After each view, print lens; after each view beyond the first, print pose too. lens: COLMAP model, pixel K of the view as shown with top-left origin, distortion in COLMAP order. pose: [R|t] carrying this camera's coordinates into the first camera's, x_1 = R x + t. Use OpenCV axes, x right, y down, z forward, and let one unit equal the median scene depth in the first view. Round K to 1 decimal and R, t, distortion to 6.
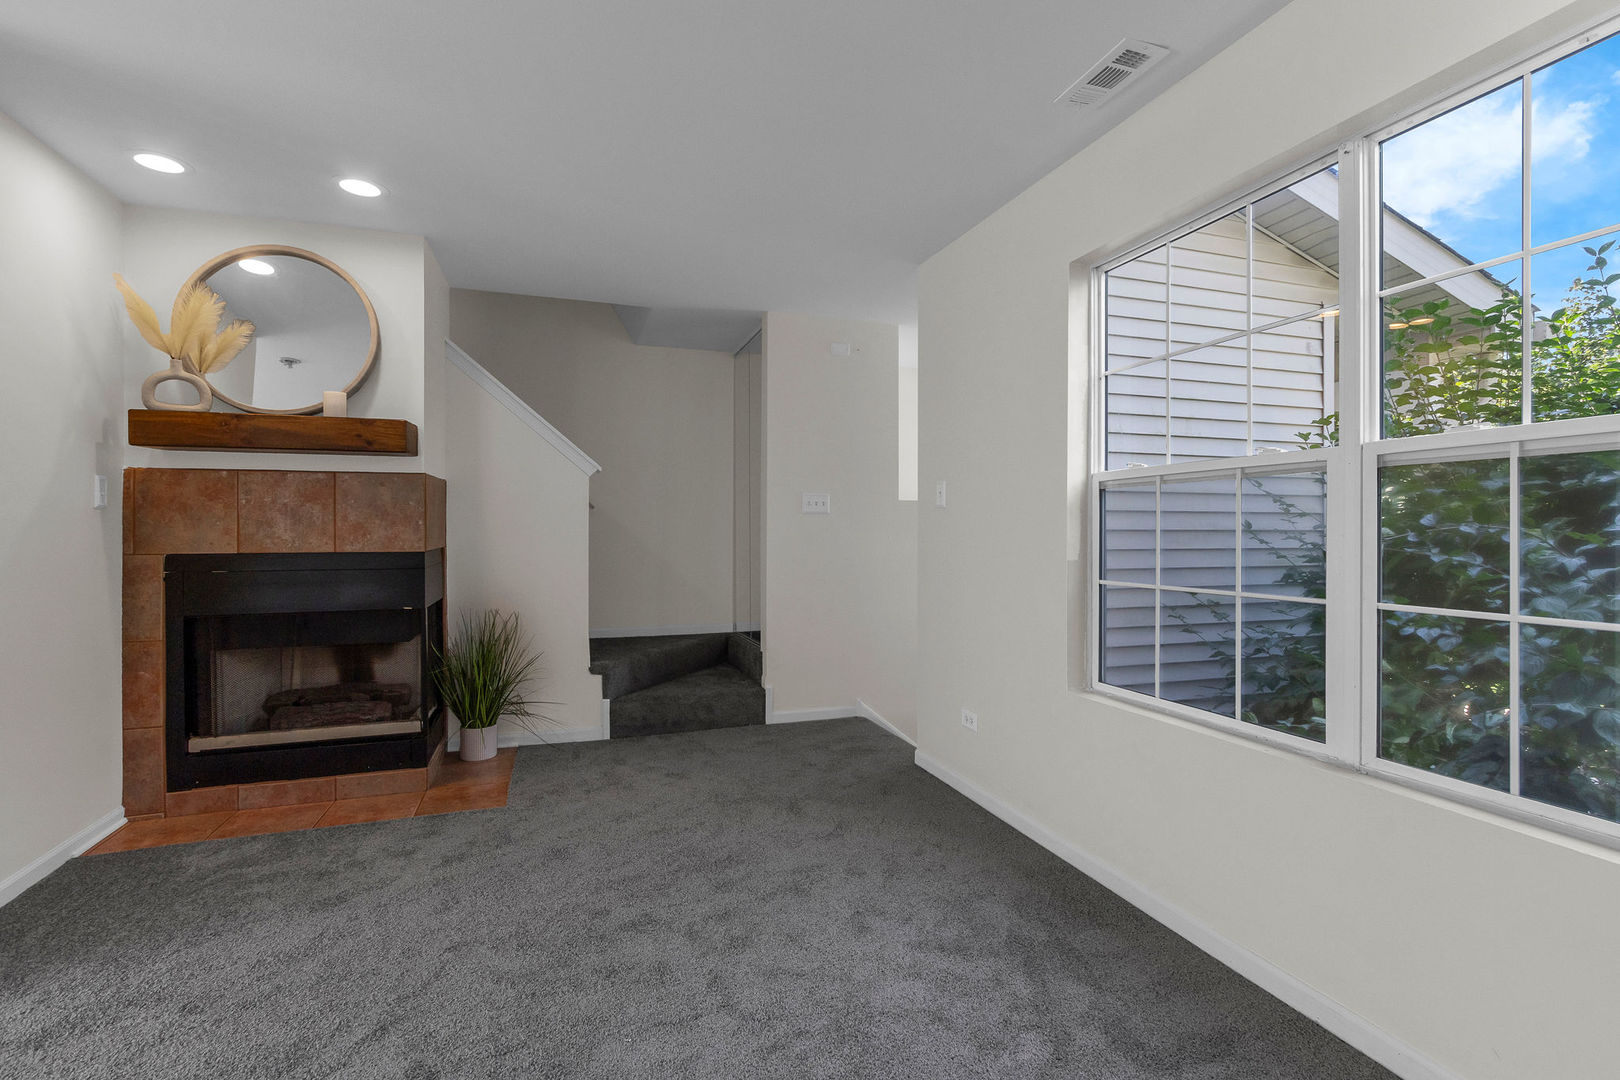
lens RADIAL K [[752.7, 0, 814.9], [0, 752.7, 529.2], [0, 0, 1]] dist [-0.002240, -0.000673]
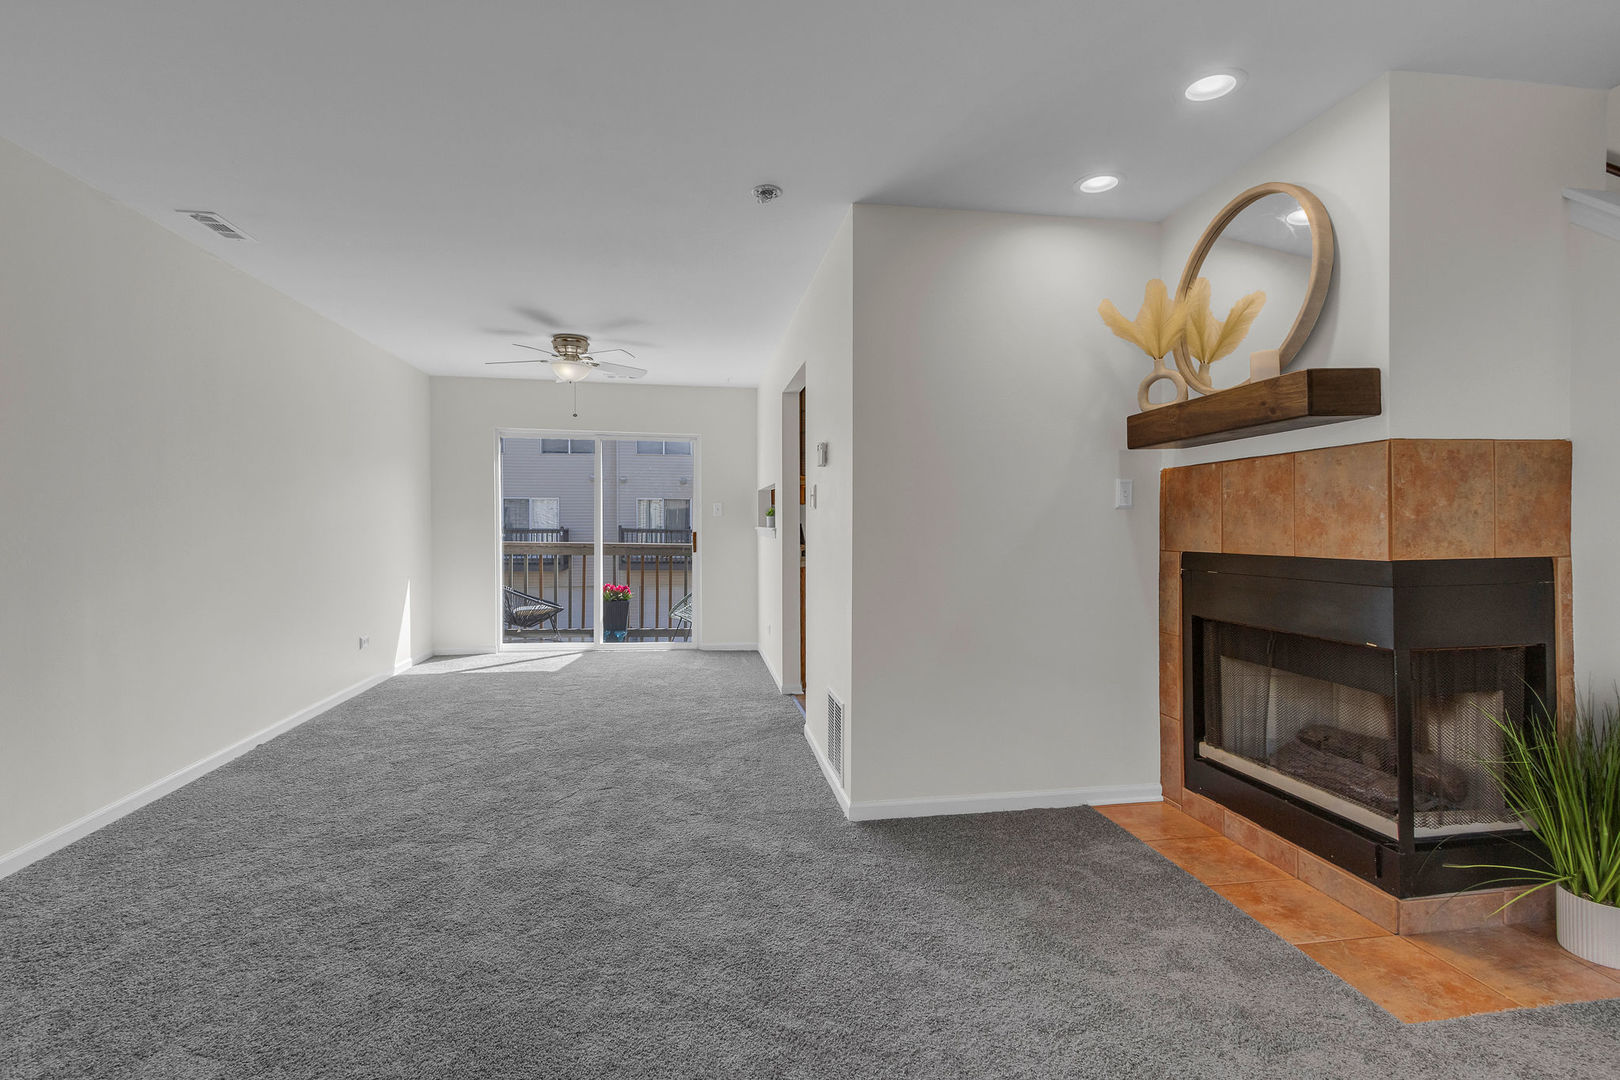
lens RADIAL K [[752.7, 0, 814.9], [0, 752.7, 529.2], [0, 0, 1]] dist [-0.002240, -0.000673]
pose [[-0.172862, 0.002670, -0.984942, 0.218650], [-0.003365, 0.999989, 0.003302, 0.001817], [0.984940, 0.003885, -0.172851, 0.686173]]
